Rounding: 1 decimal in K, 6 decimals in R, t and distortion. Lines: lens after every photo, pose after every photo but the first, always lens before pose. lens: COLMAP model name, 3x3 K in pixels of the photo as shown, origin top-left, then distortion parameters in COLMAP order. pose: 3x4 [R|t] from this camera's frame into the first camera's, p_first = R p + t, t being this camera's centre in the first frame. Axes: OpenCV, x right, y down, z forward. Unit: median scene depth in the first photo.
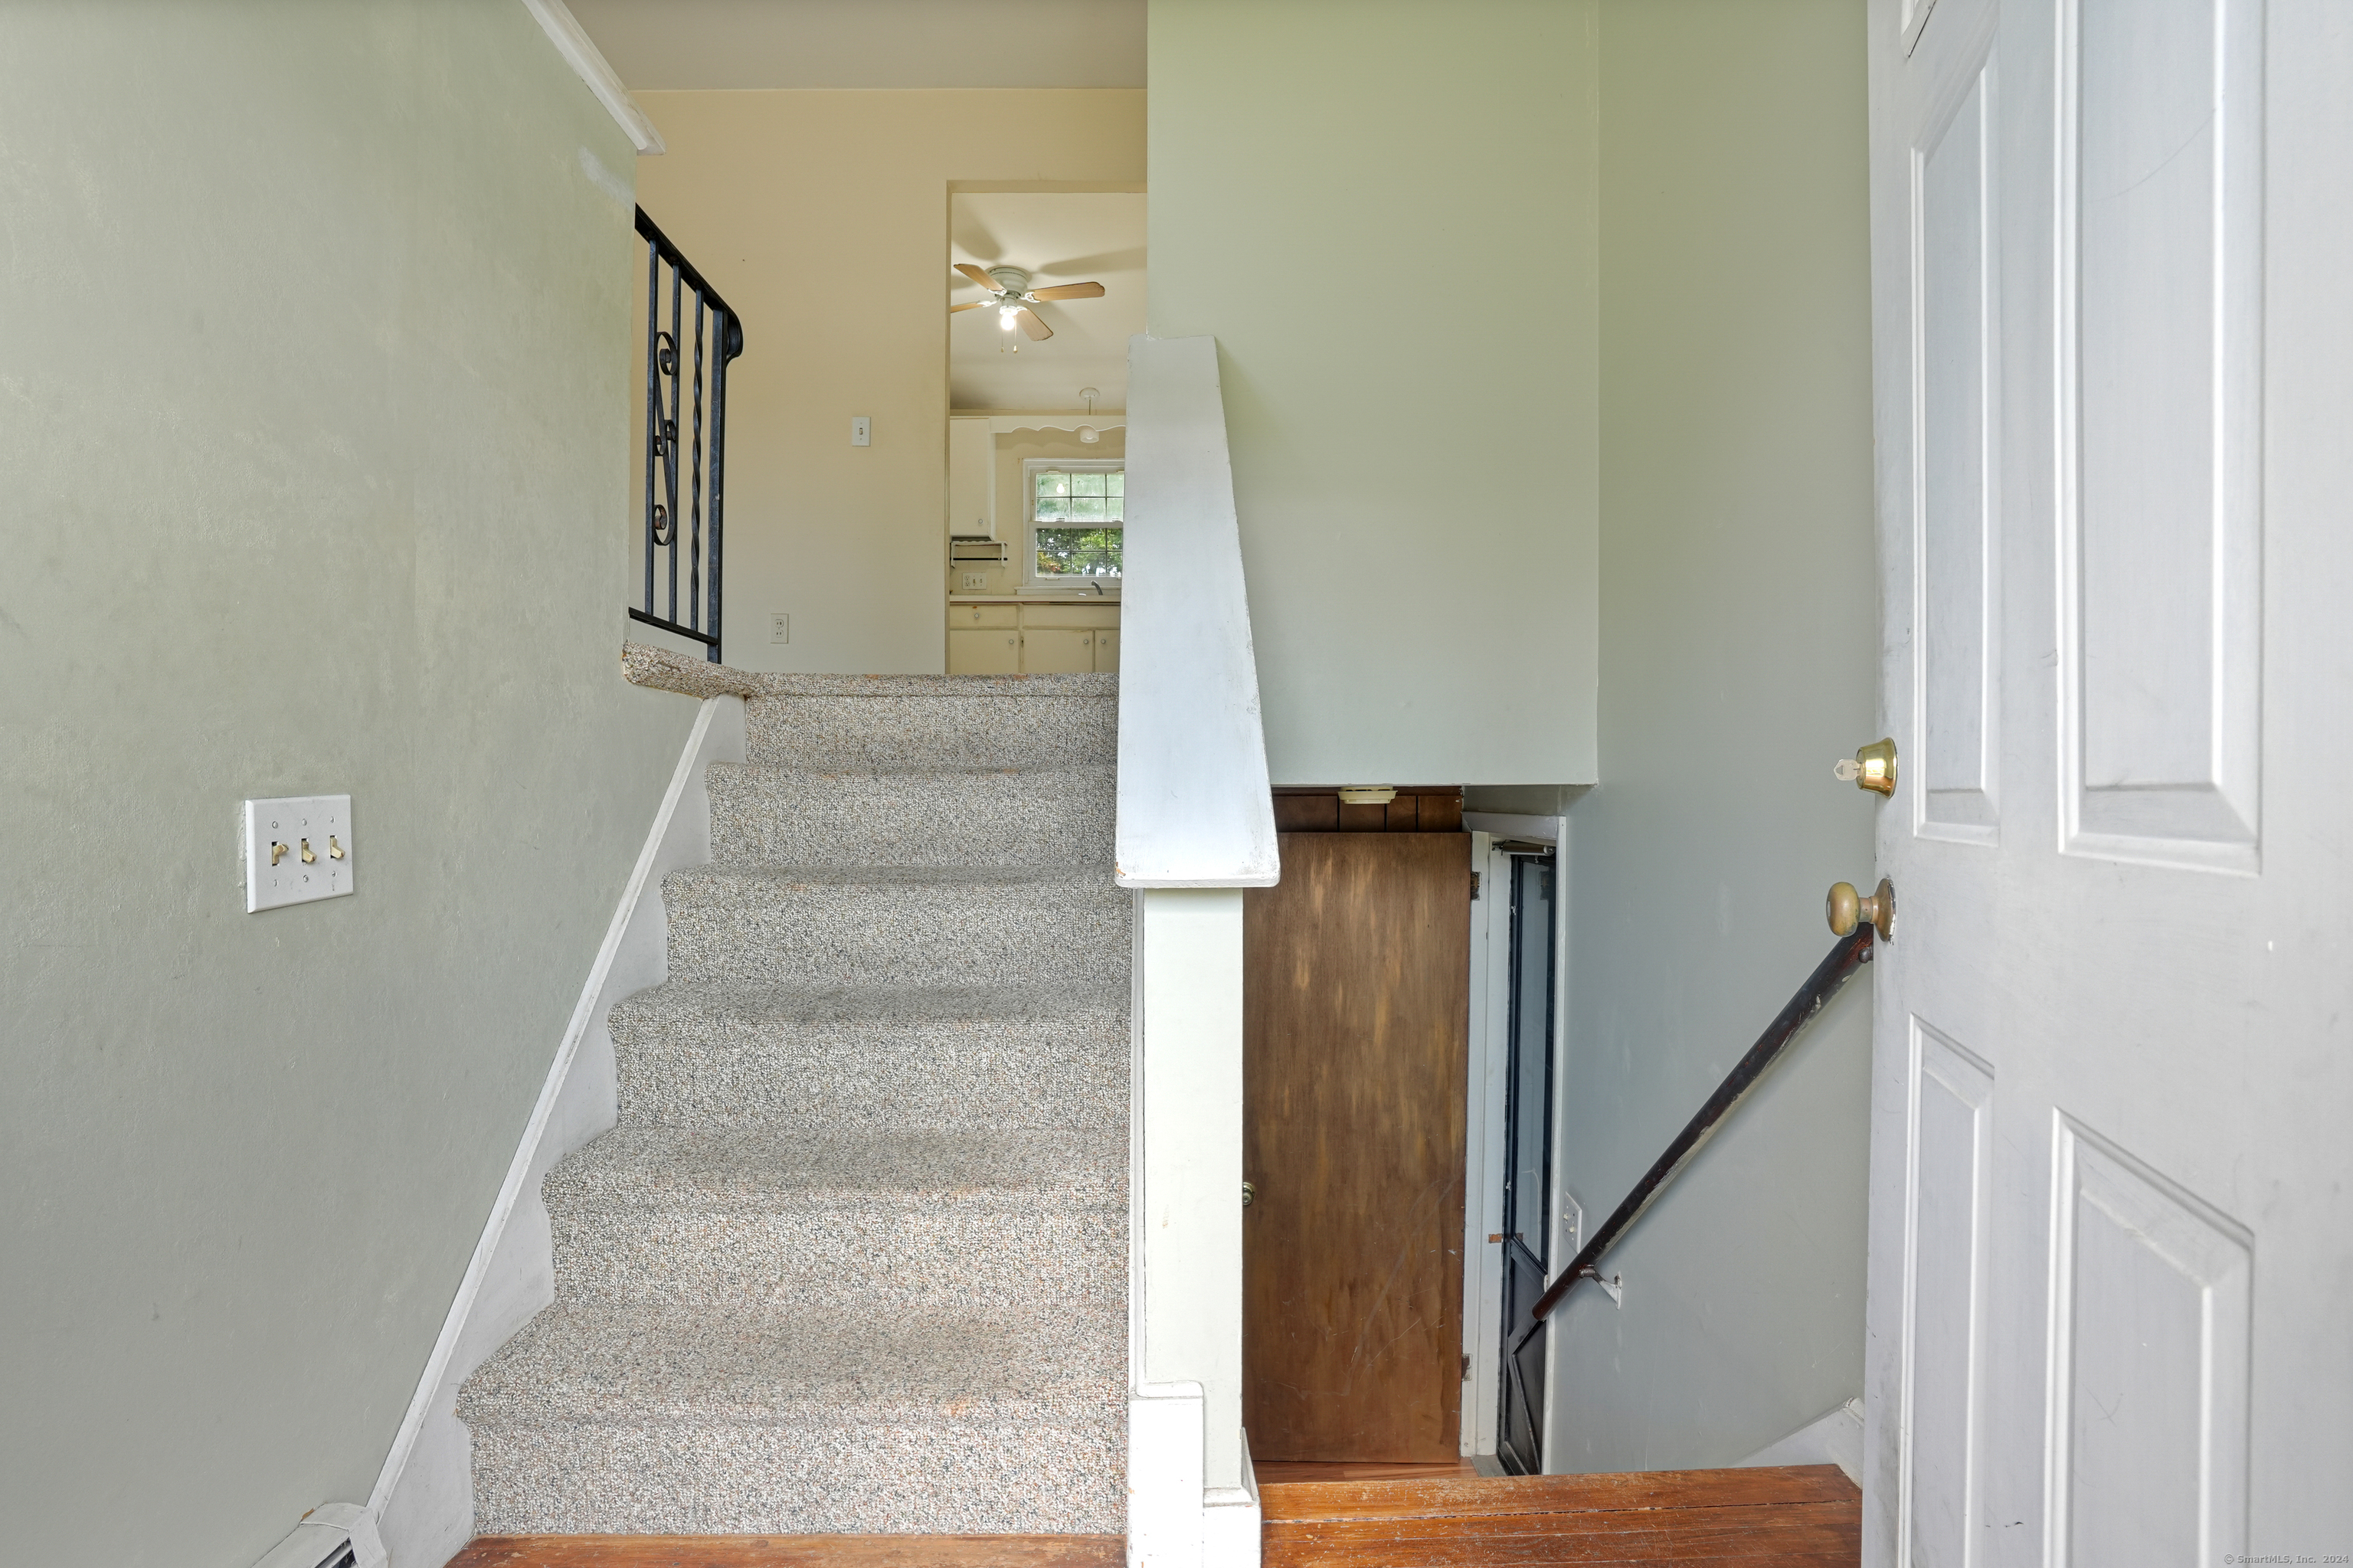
lens RADIAL K [[1183.1, 0, 1176.5], [0, 1183.1, 784.0], [0, 0, 1]] dist [-0.085592, 0.043192]
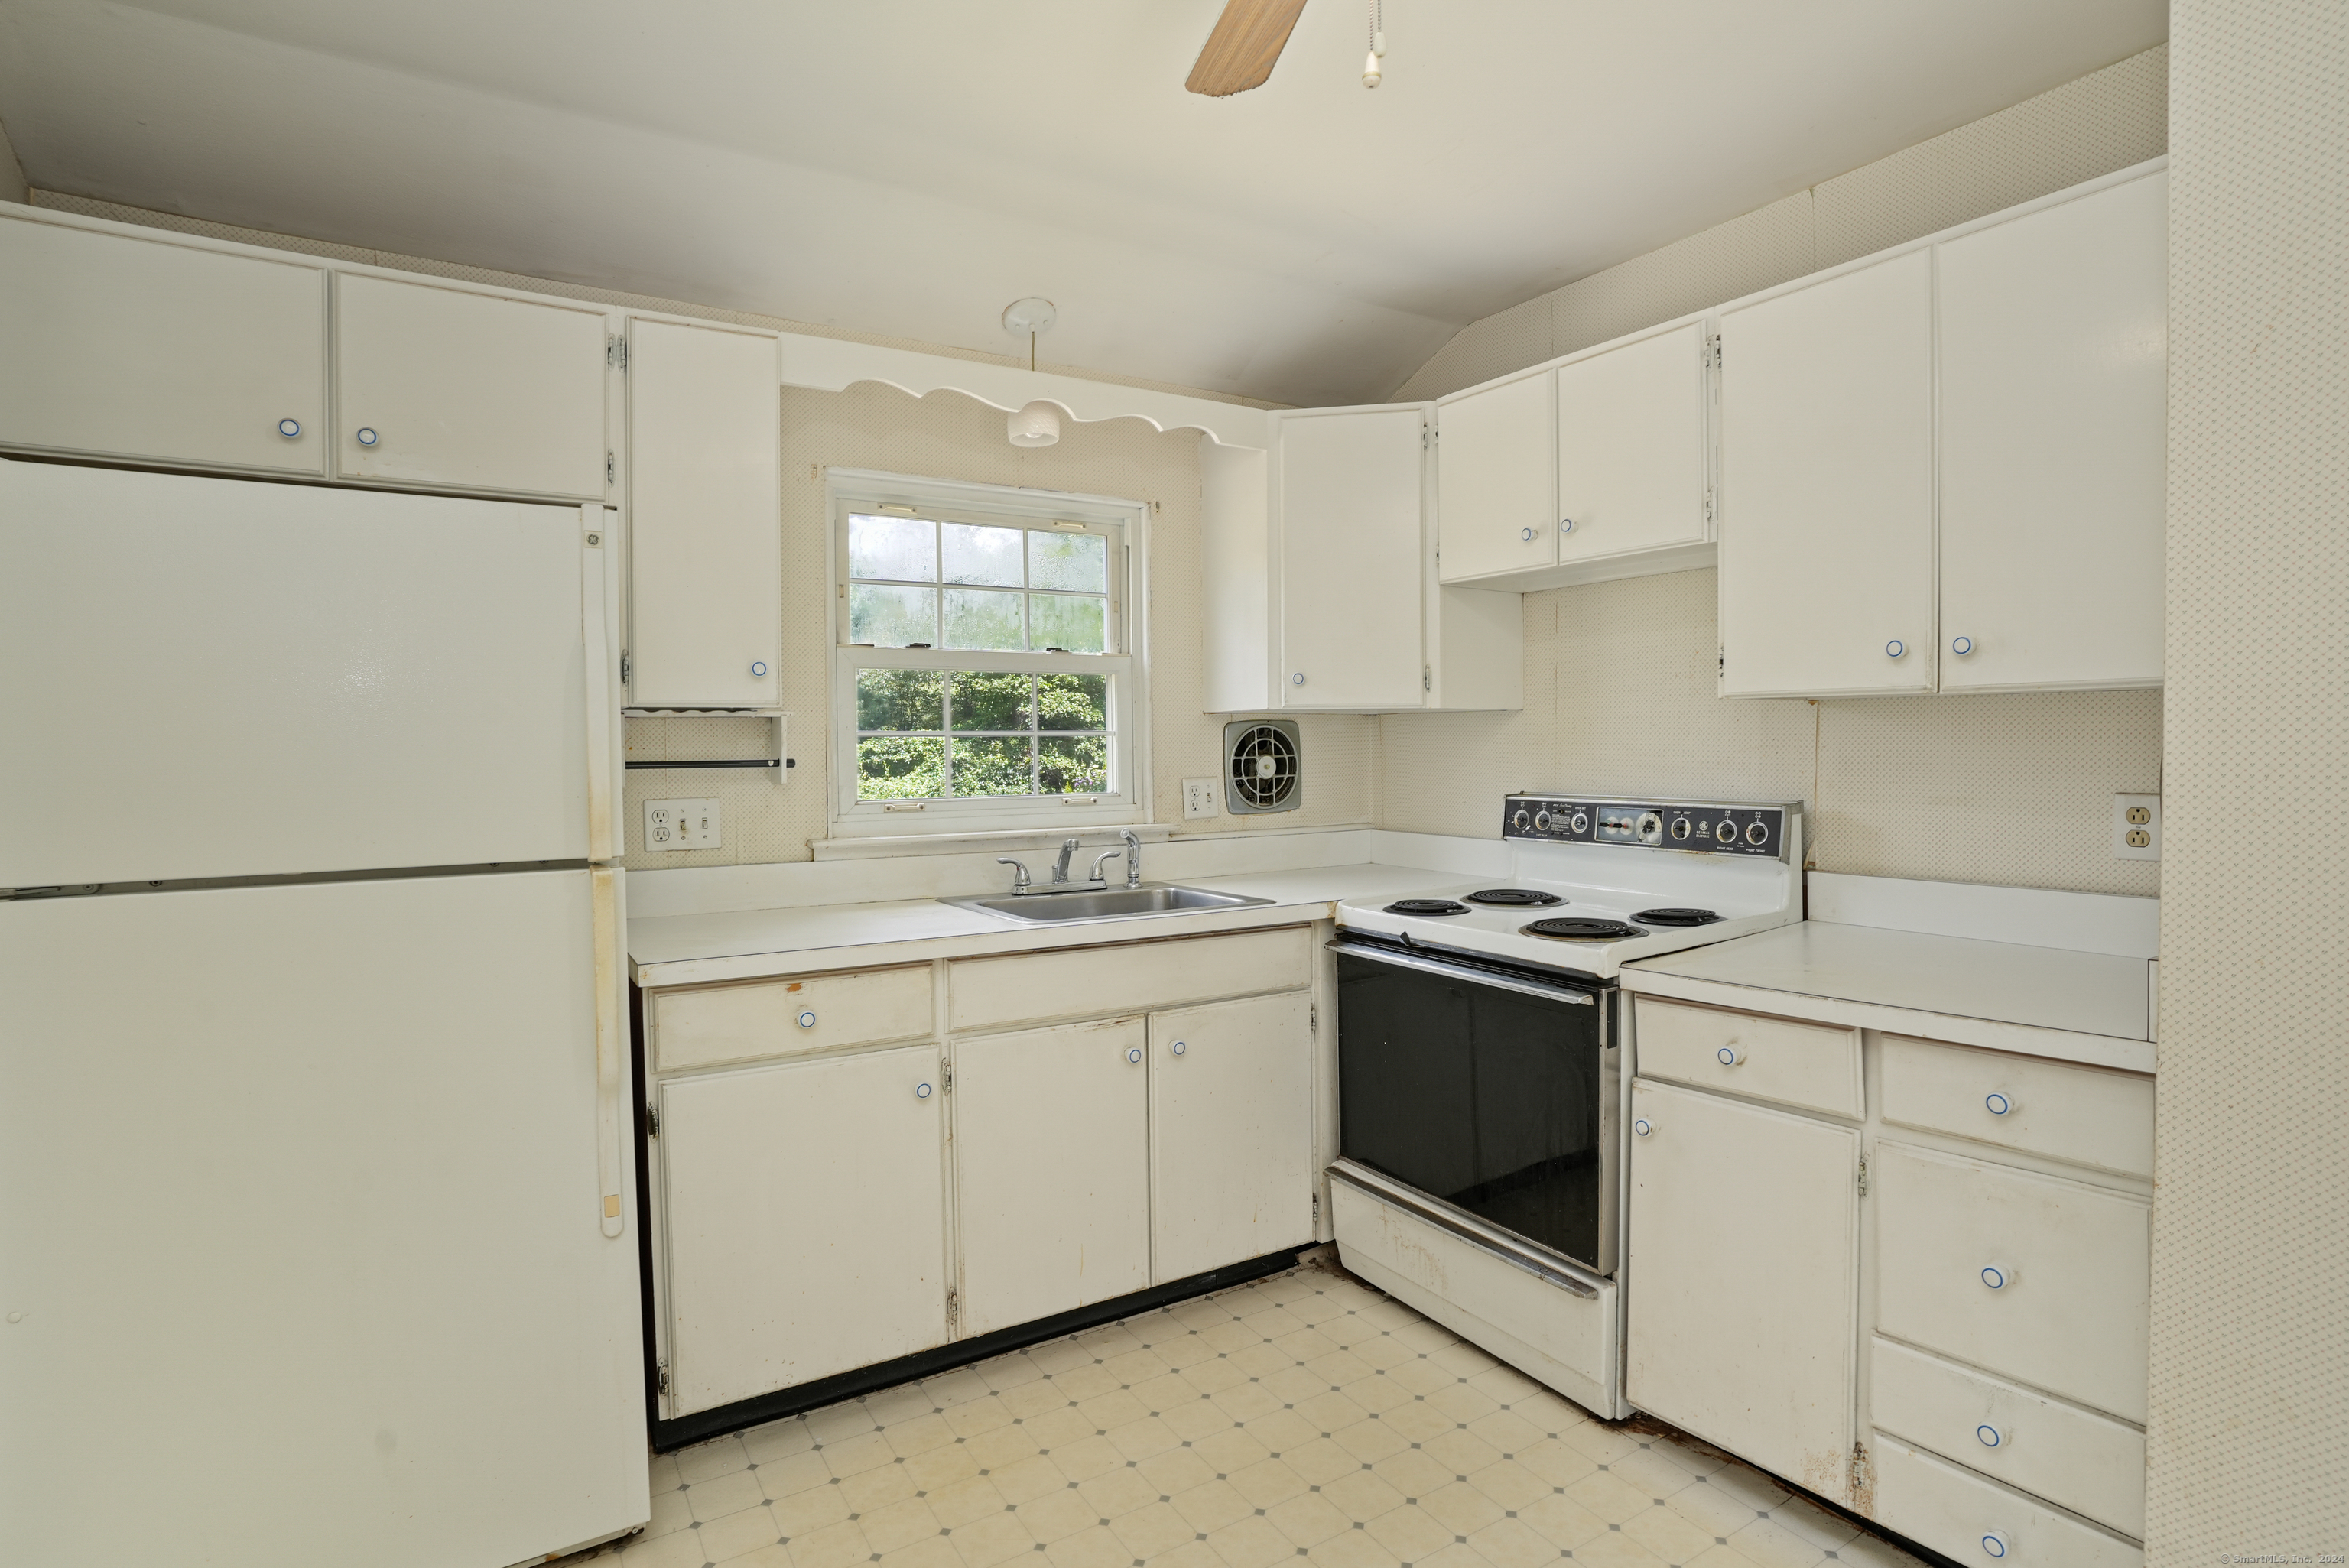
lens RADIAL K [[1180.9, 0, 1174.5], [0, 1180.9, 784.0], [0, 0, 1]] dist [-0.085592, 0.043192]
pose [[0.865192, -0.019907, 0.501045, -0.233580], [0.010364, 0.999708, 0.021822, -0.205259], [-0.501333, -0.013687, 0.865146, 0.702608]]
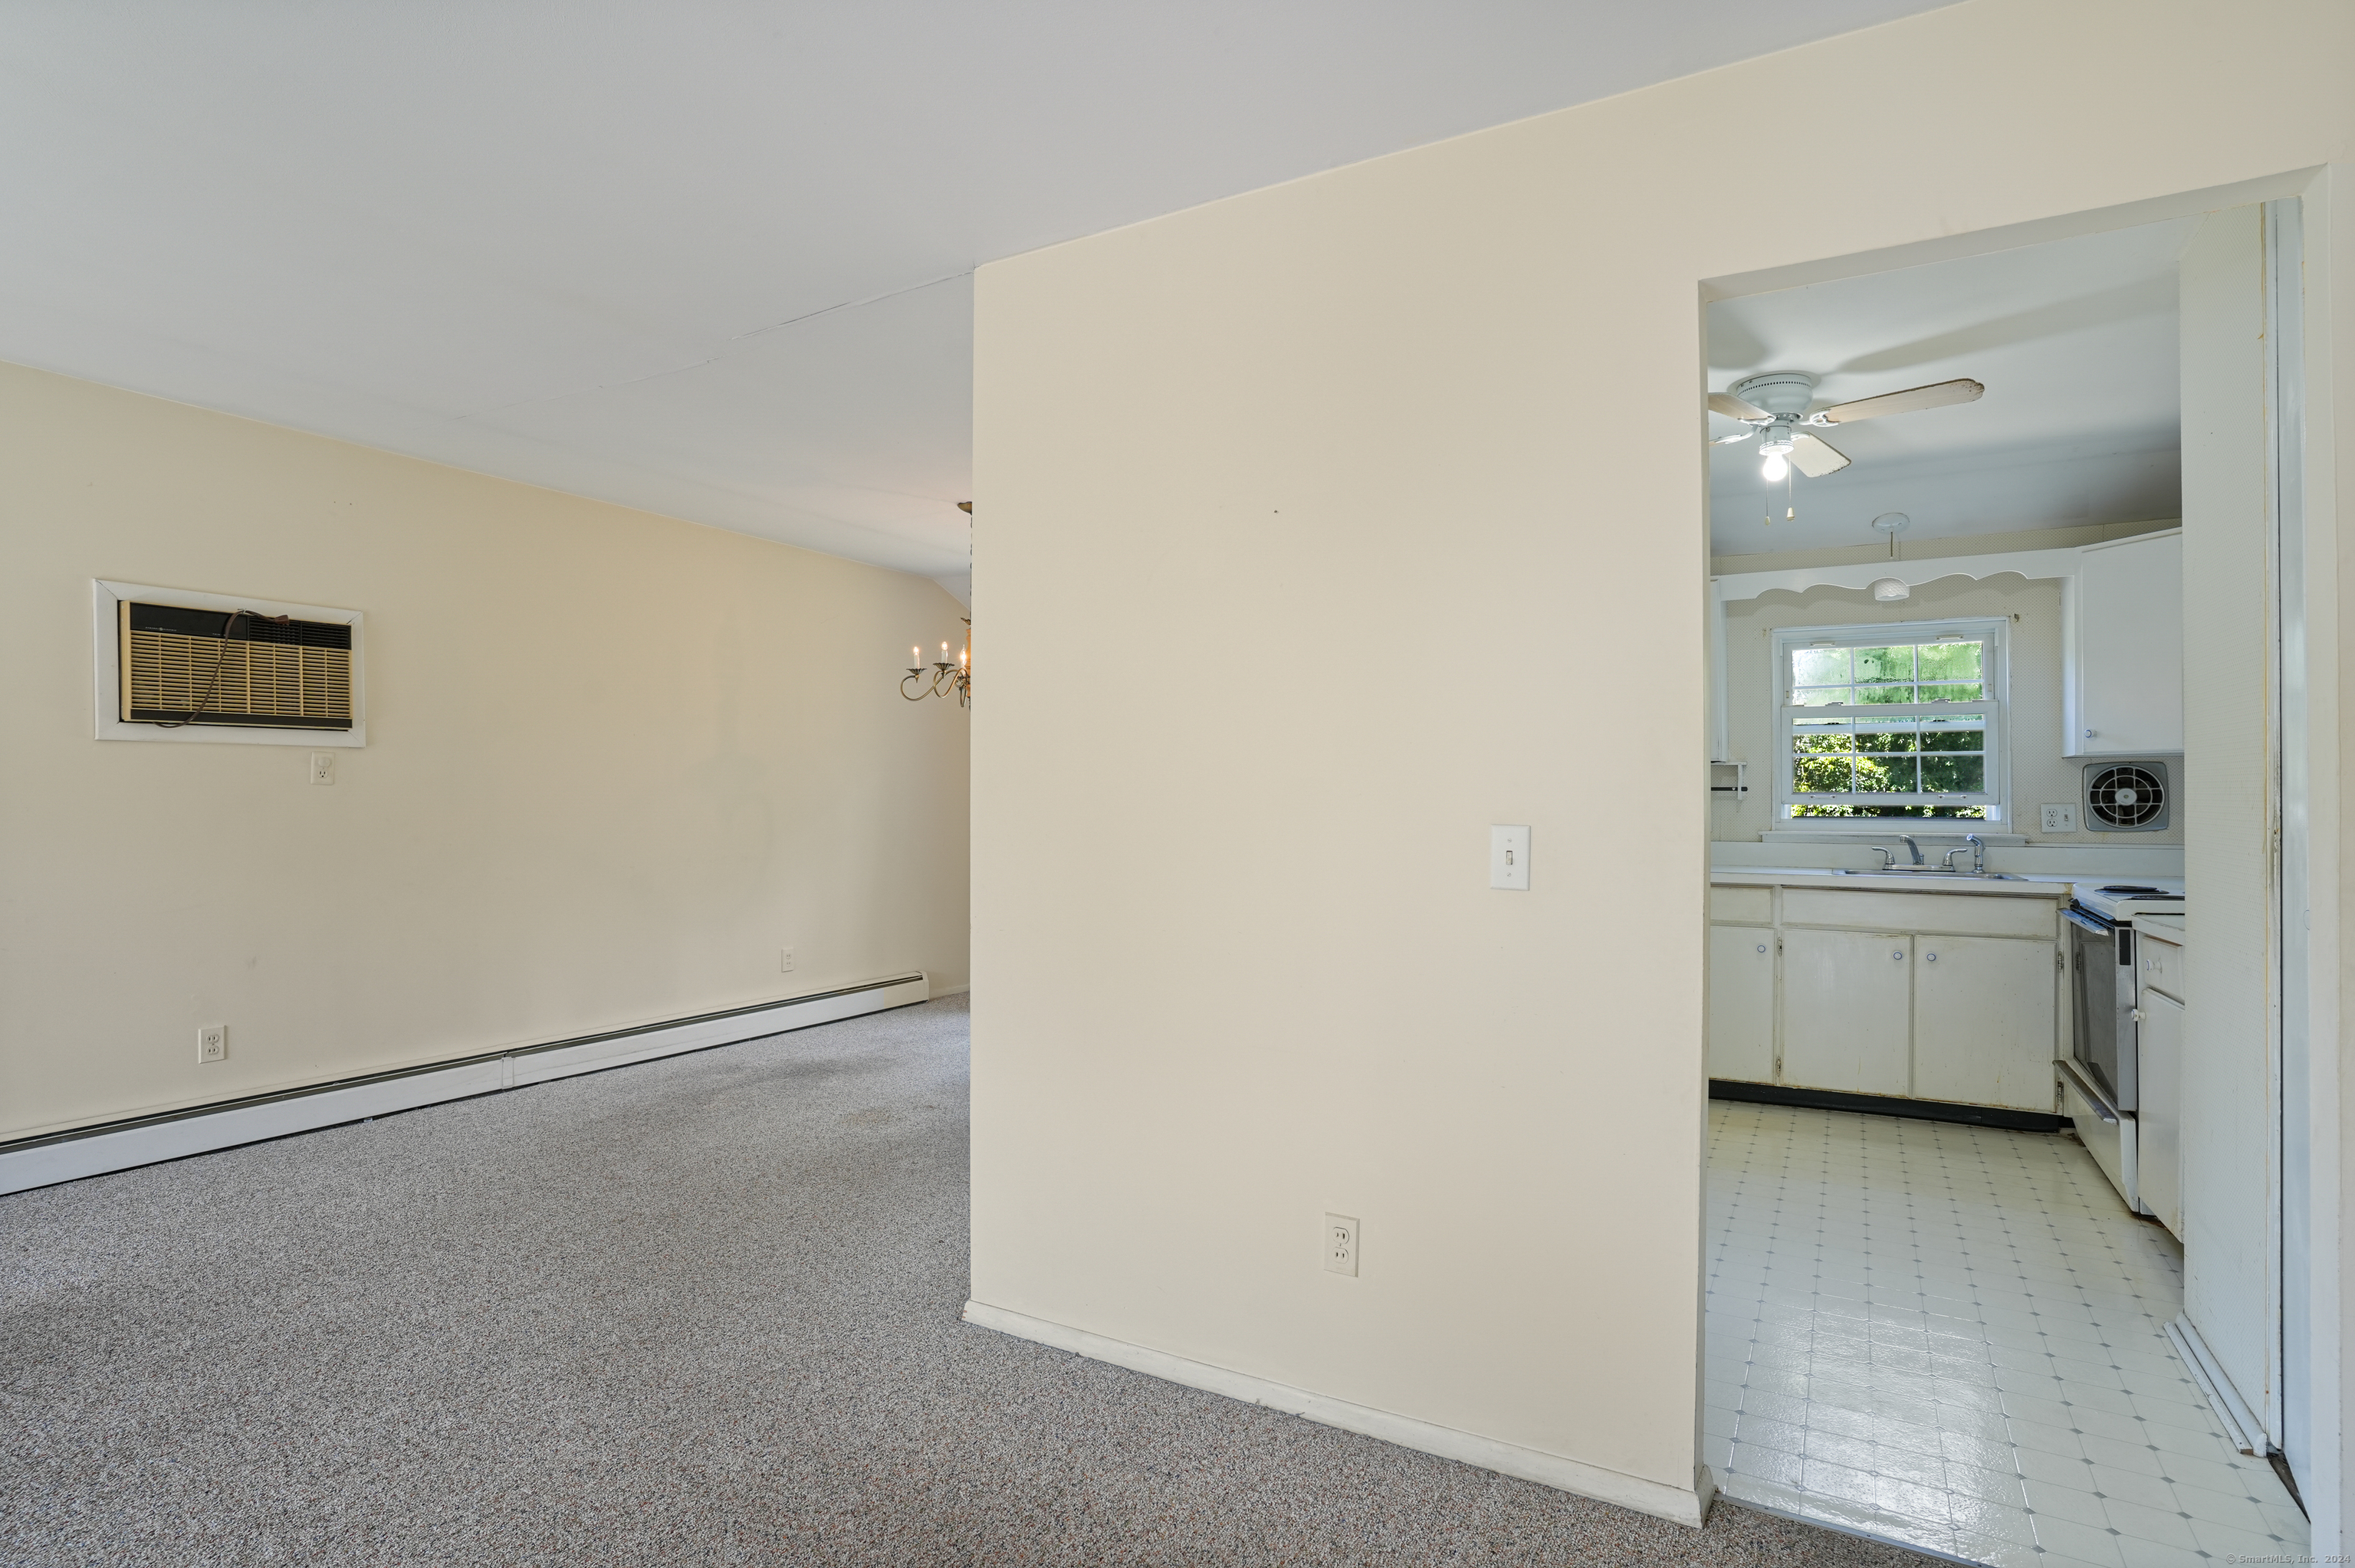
lens RADIAL K [[1183.9, 0, 1177.5], [0, 1183.9, 784.0], [0, 0, 1]] dist [-0.085592, 0.043192]
pose [[0.852150, 0.000478, -0.523298, -0.082154], [-0.010988, 0.999795, -0.016979, -0.192638], [0.523182, 0.020219, 0.851981, 0.316960]]
